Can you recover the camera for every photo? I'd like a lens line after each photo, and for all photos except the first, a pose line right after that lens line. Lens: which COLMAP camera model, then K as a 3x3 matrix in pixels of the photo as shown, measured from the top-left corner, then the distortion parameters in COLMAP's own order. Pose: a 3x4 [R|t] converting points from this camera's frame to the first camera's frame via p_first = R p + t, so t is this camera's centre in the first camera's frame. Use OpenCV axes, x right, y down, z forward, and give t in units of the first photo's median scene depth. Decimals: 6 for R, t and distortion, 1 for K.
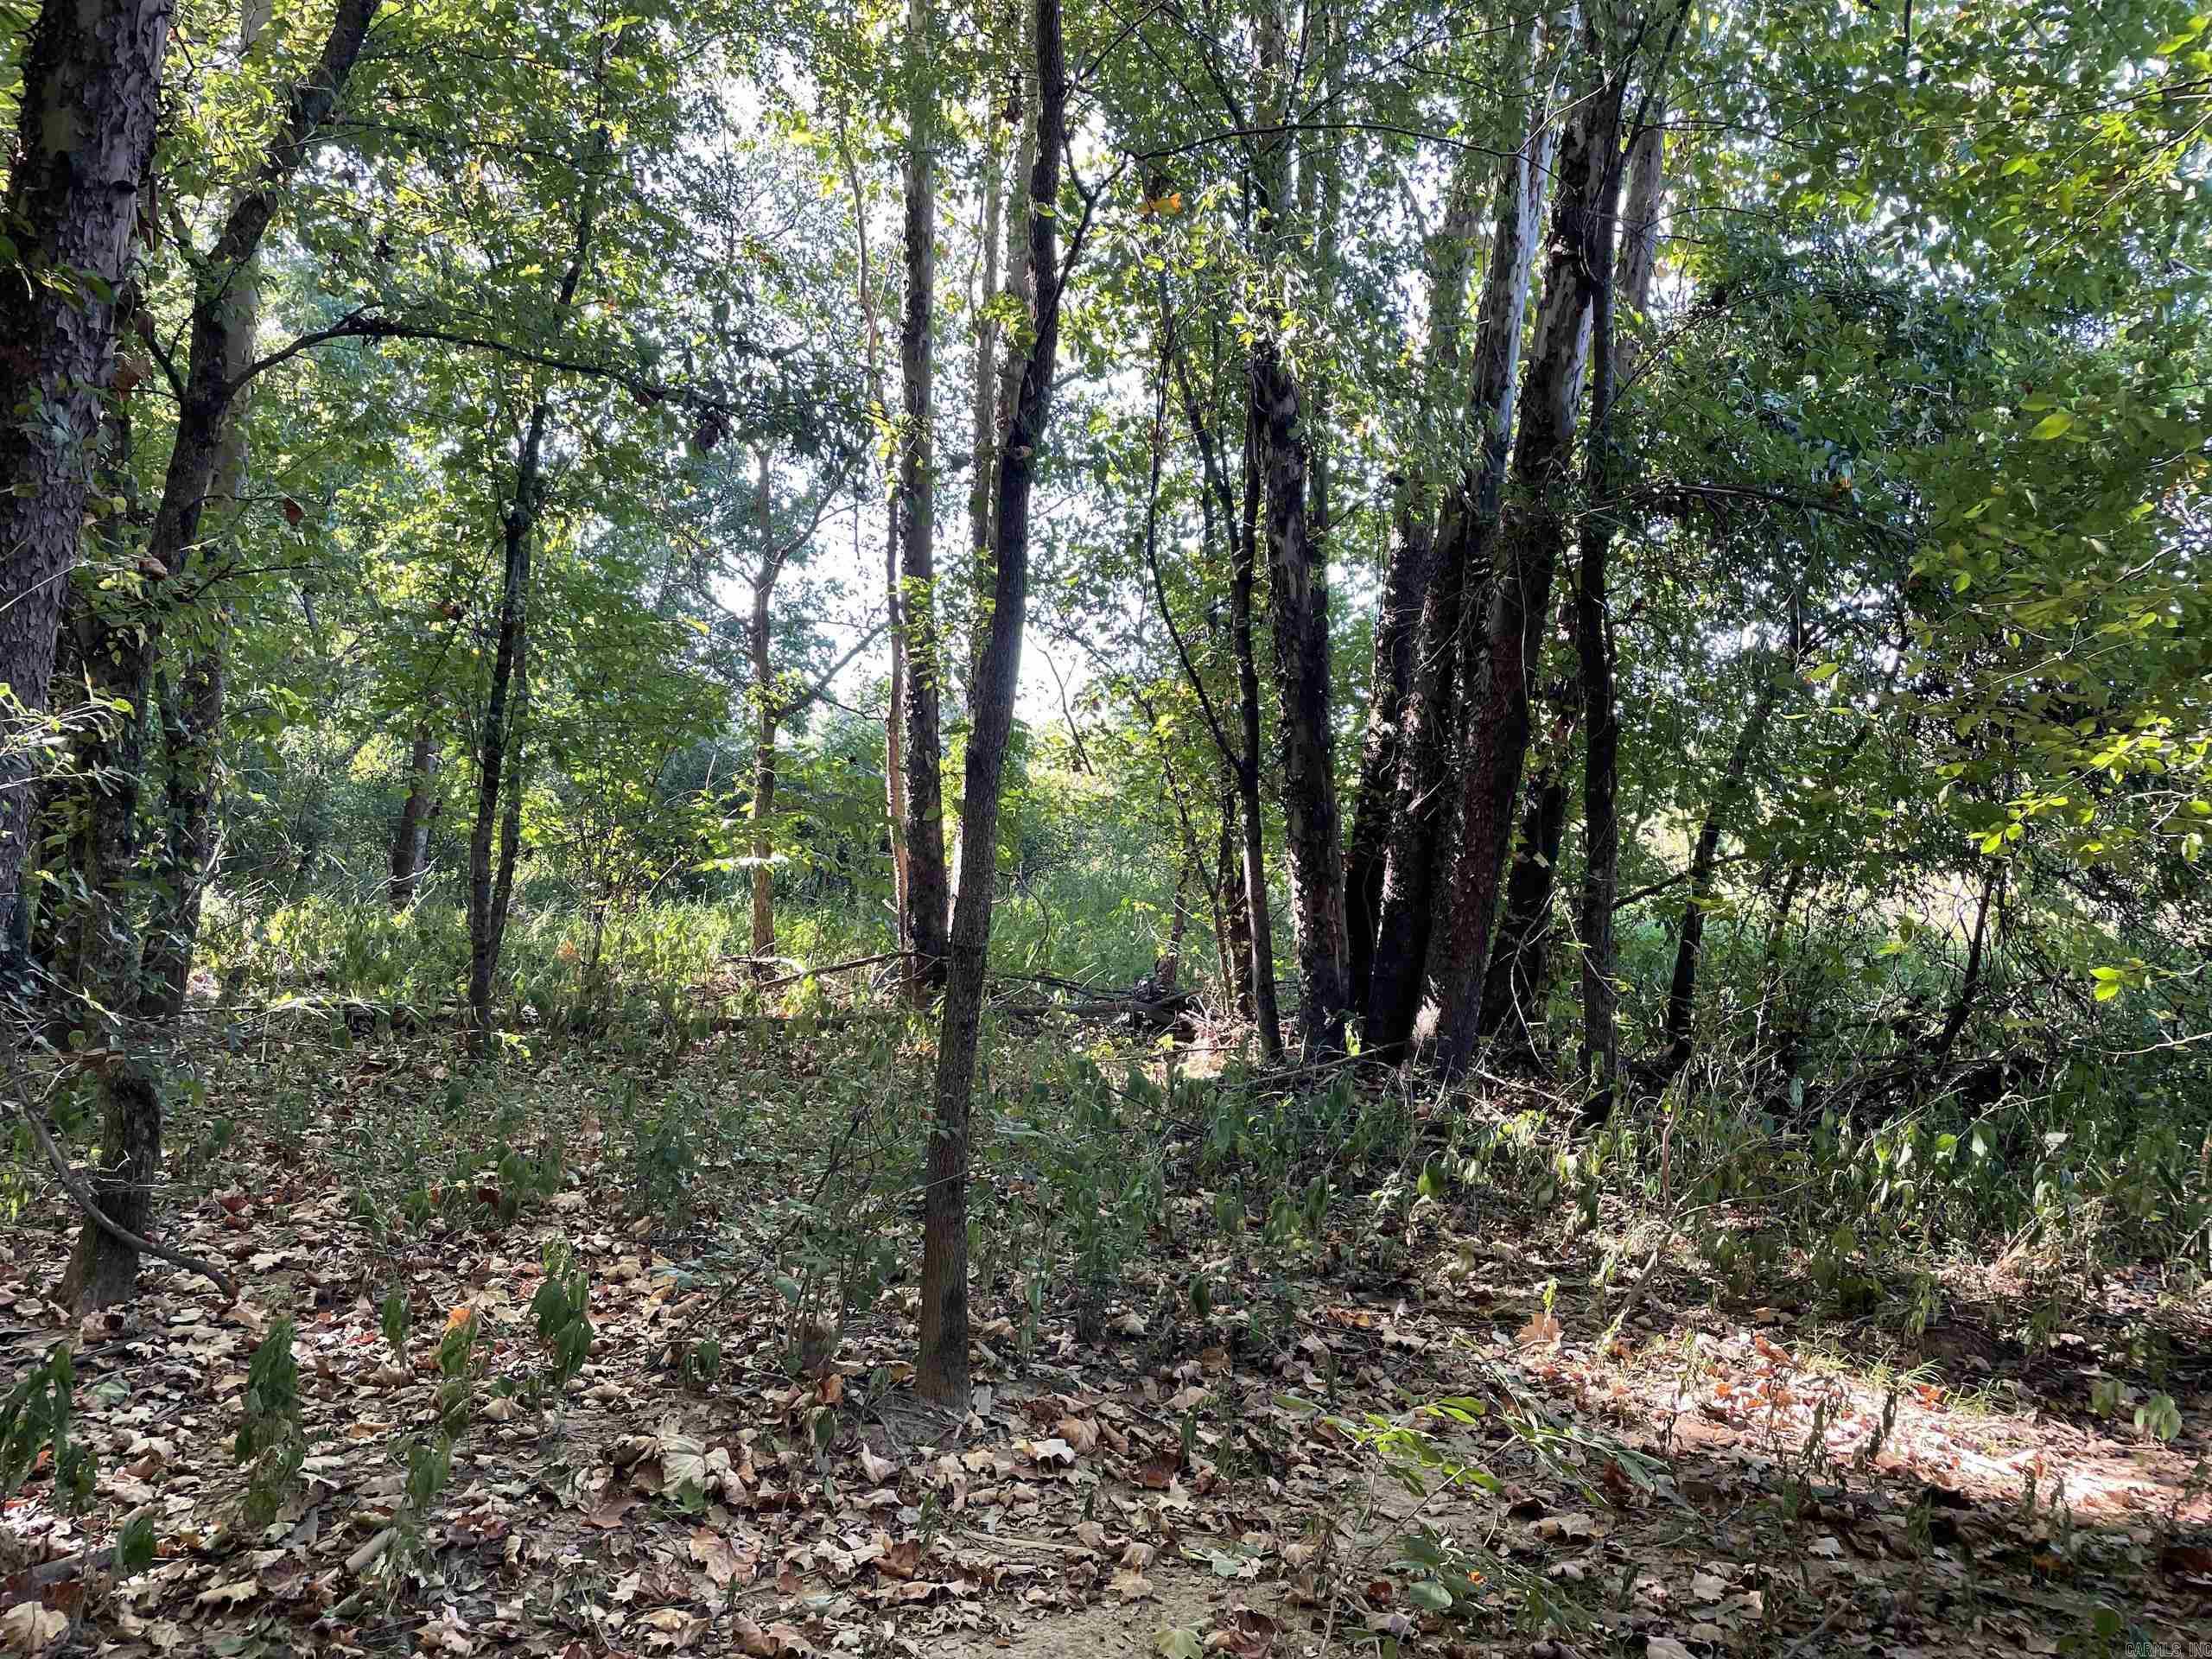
lens RADIAL K [[1701.8, 0, 1109.6], [0, 1701.8, 834.2], [0, 0, 1]] dist [0.040736, -0.055465]
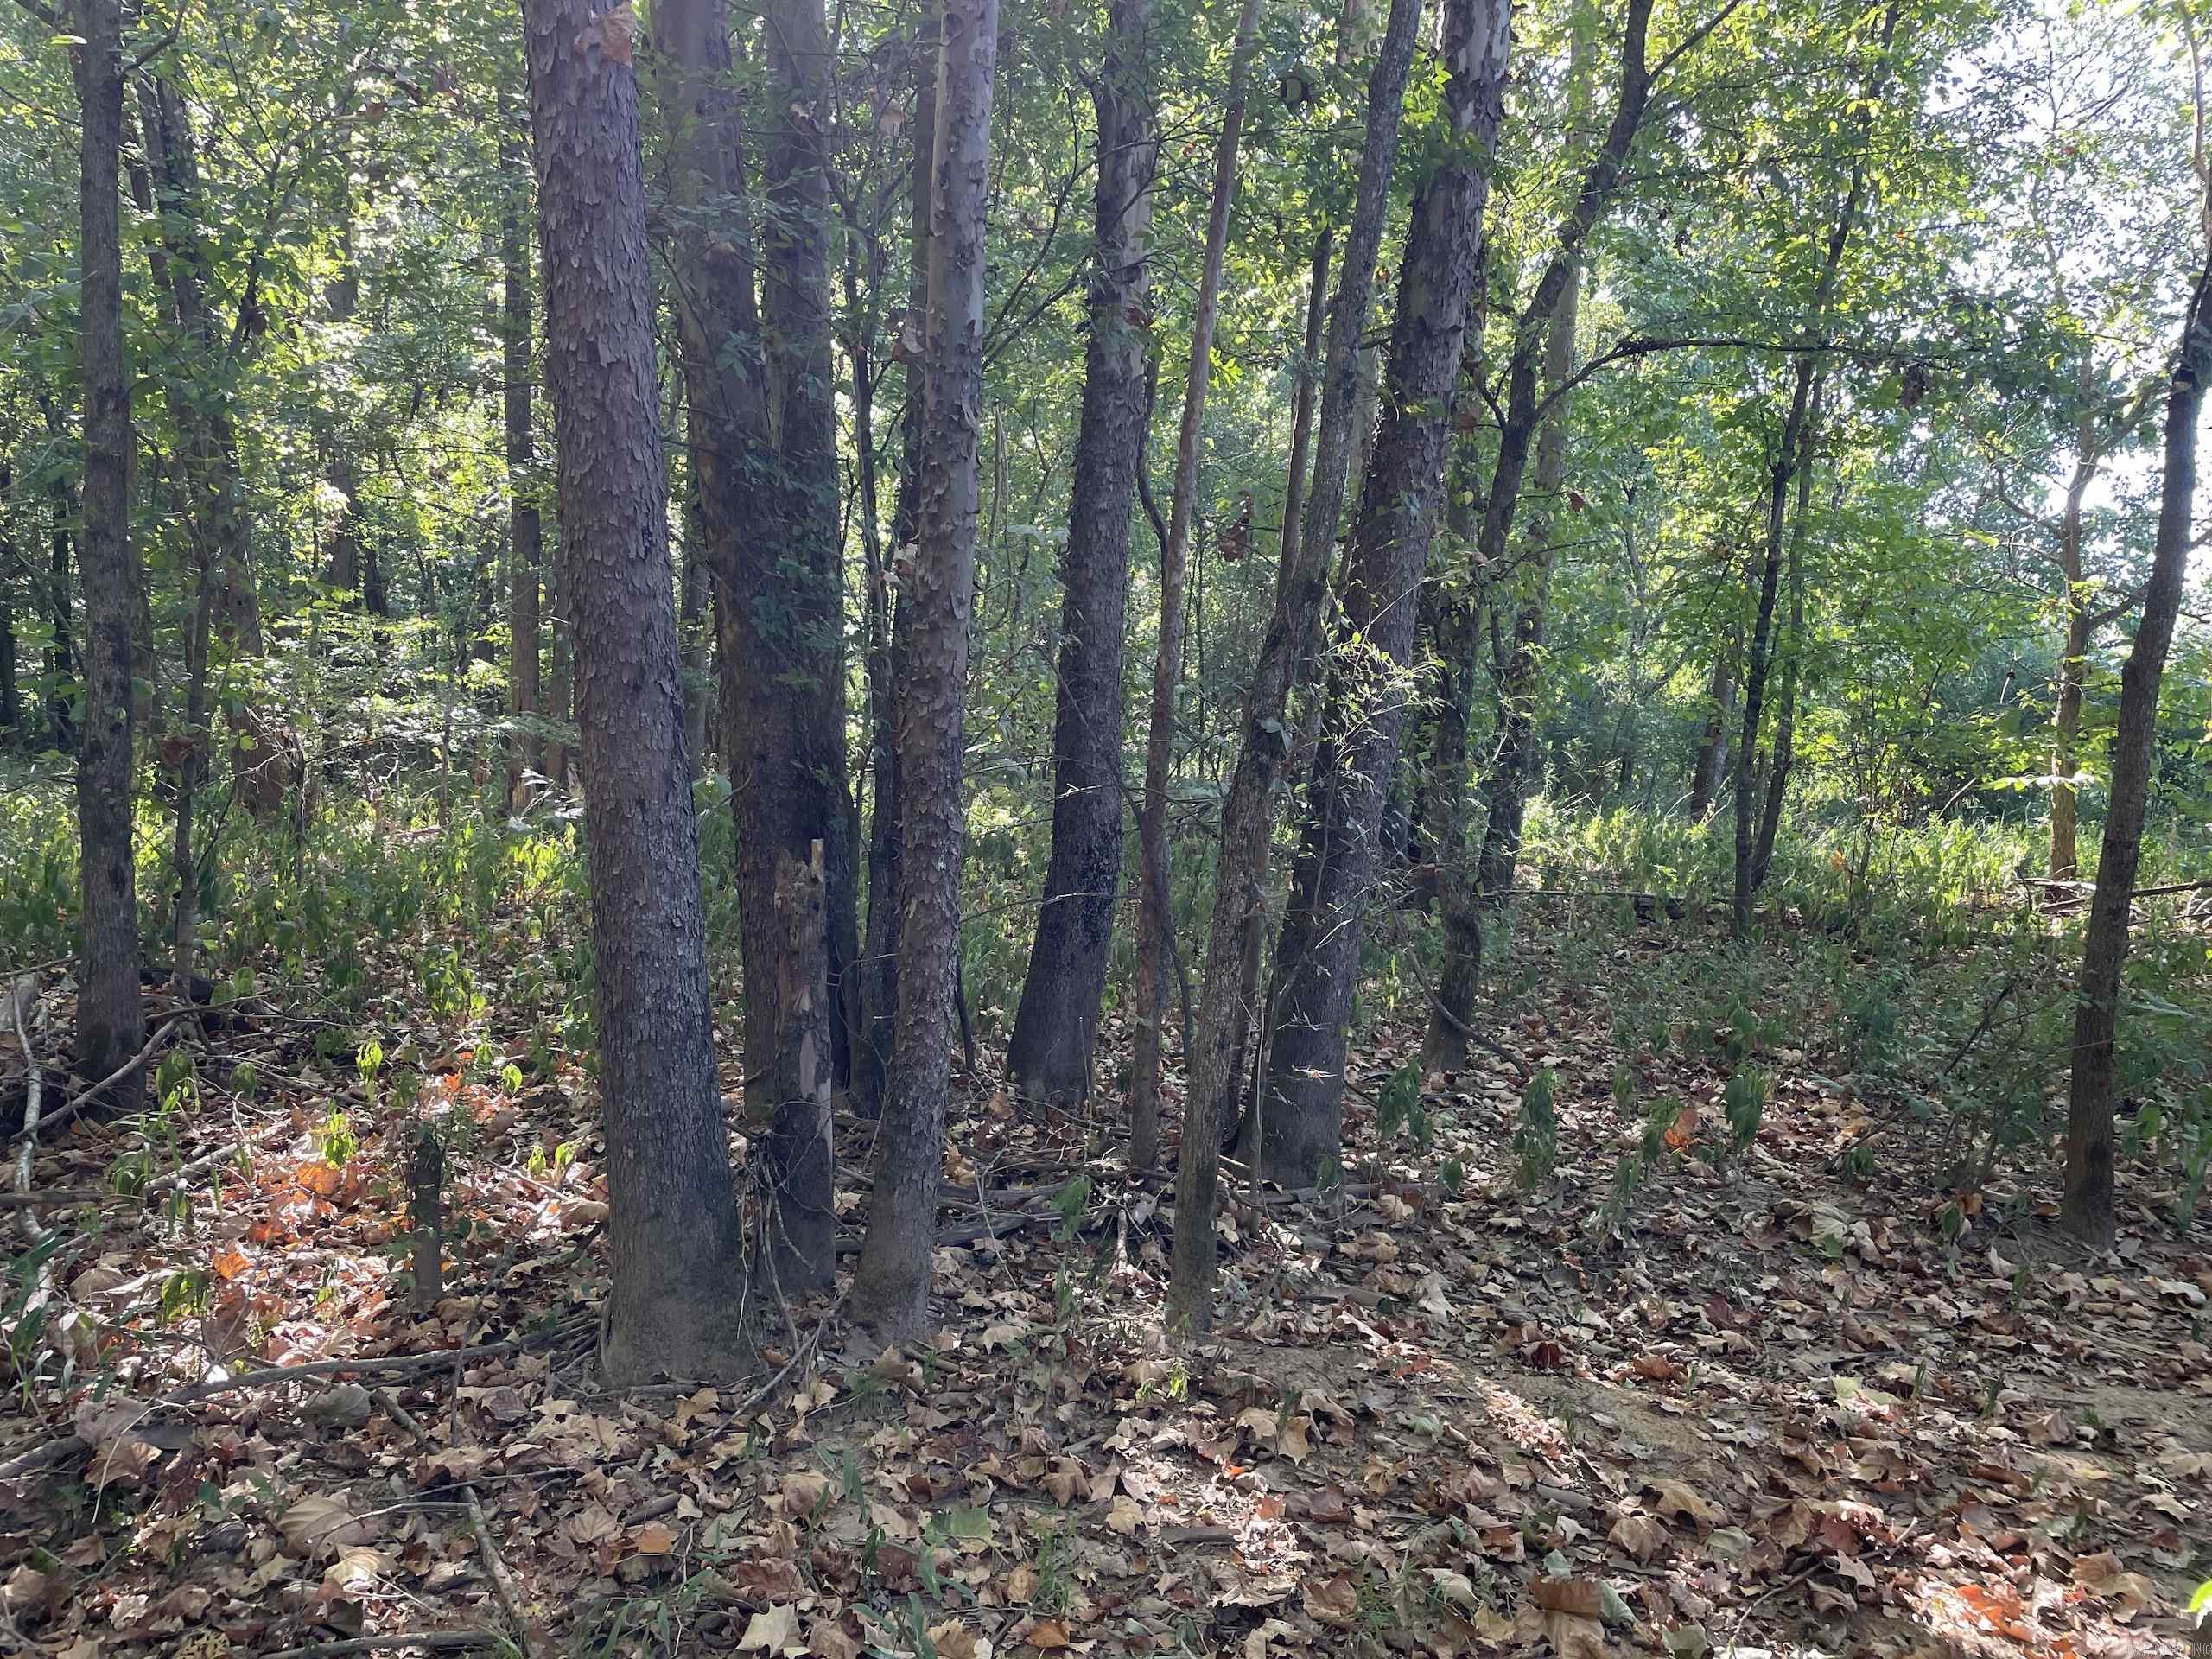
lens RADIAL K [[1701.8, 0, 1102.8], [0, 1701.8, 833.3], [0, 0, 1]] dist [0.040736, -0.055465]
pose [[0.738172, 0.030126, -0.673939, 0.182189], [-0.000282, 0.999016, 0.044349, 0.011959], [0.674612, -0.032547, 0.737454, -0.277076]]
